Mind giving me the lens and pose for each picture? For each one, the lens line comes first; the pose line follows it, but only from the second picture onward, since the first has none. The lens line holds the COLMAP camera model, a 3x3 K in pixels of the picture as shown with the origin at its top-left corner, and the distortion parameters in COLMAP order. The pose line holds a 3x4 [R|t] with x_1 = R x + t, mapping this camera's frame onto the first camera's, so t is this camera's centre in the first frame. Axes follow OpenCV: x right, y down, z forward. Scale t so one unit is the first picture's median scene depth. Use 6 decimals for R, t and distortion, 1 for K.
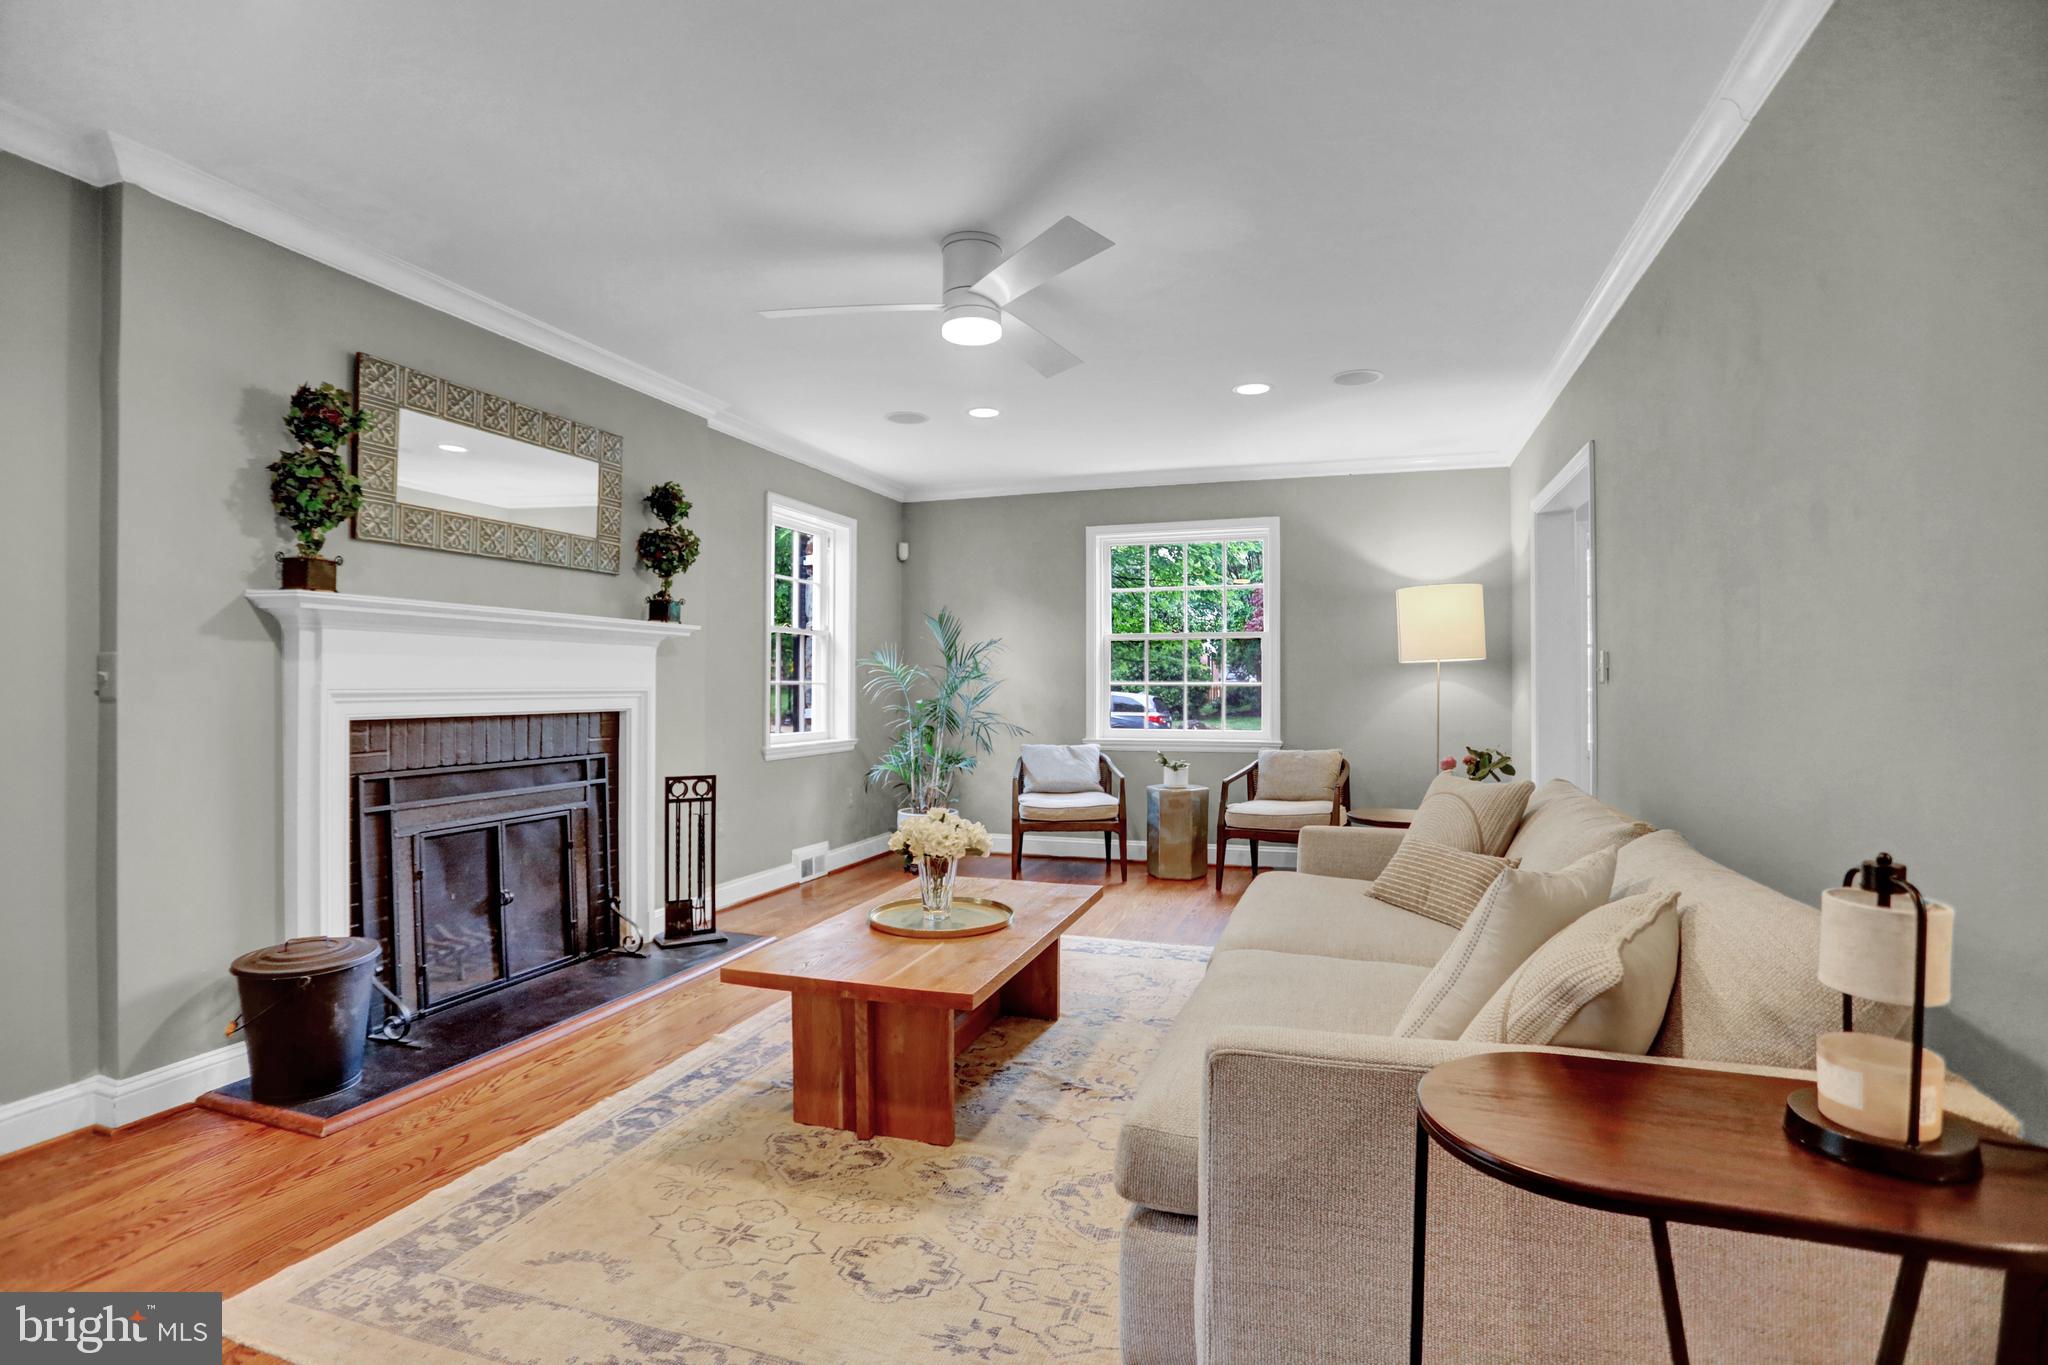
lens RADIAL K [[985.2, 0, 1028.2], [0, 985.2, 683.4], [0, 0, 1]] dist [-0.056084, 0.018761]
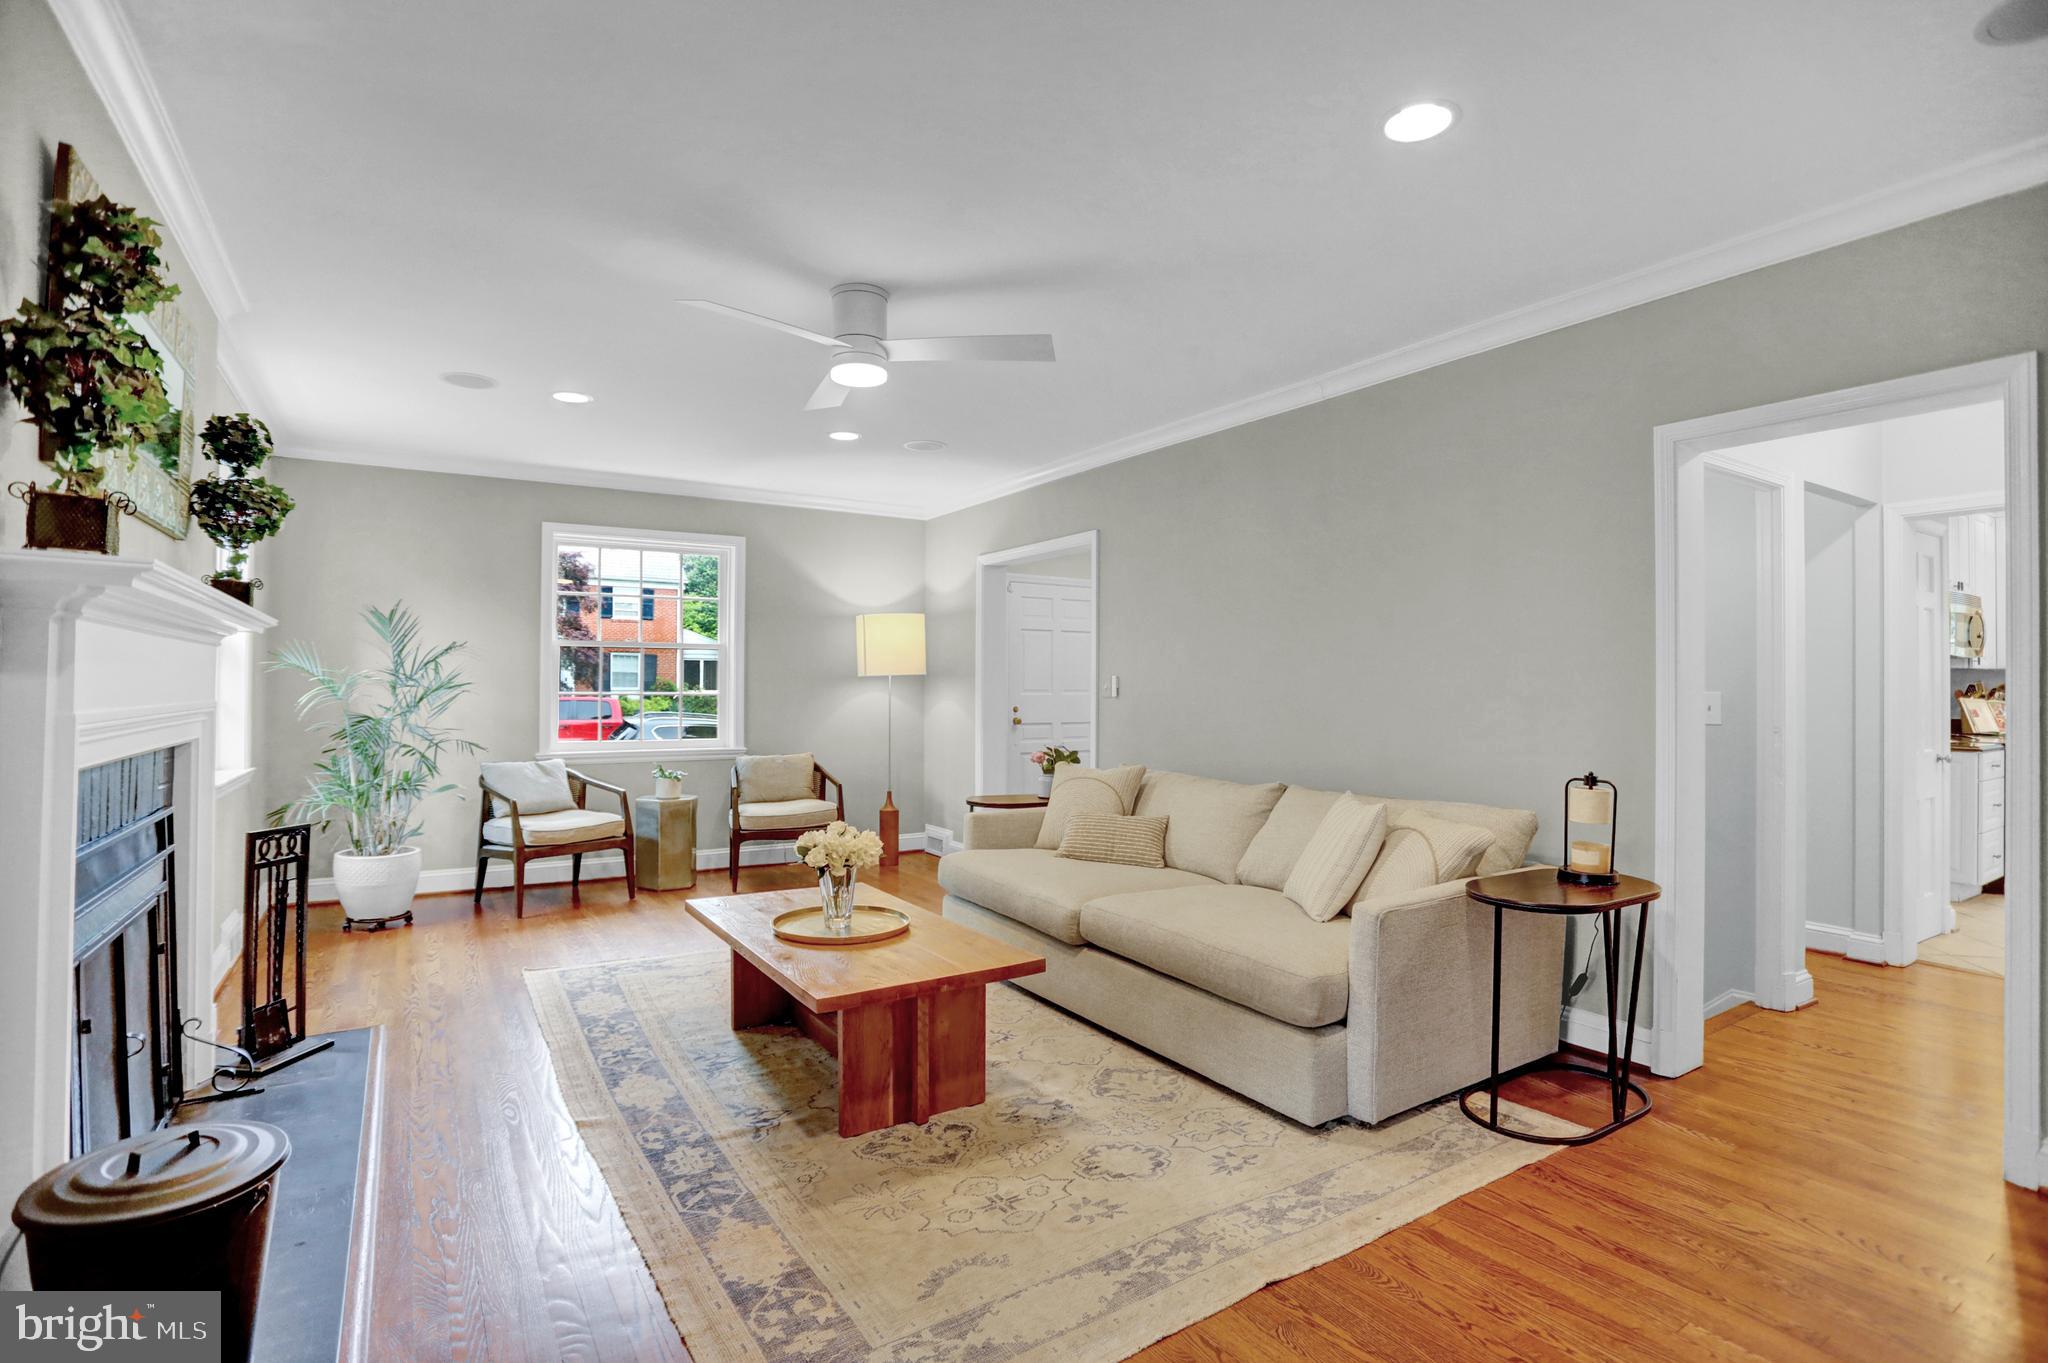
lens RADIAL K [[985.2, 0, 1035.2], [0, 985.2, 675.7], [0, 0, 1]] dist [-0.056084, 0.018761]
pose [[0.623388, 0.012497, 0.781812, -0.831721], [-0.006146, 0.999920, -0.011082, -0.020315], [-0.781888, 0.002103, 0.623415, 0.190581]]
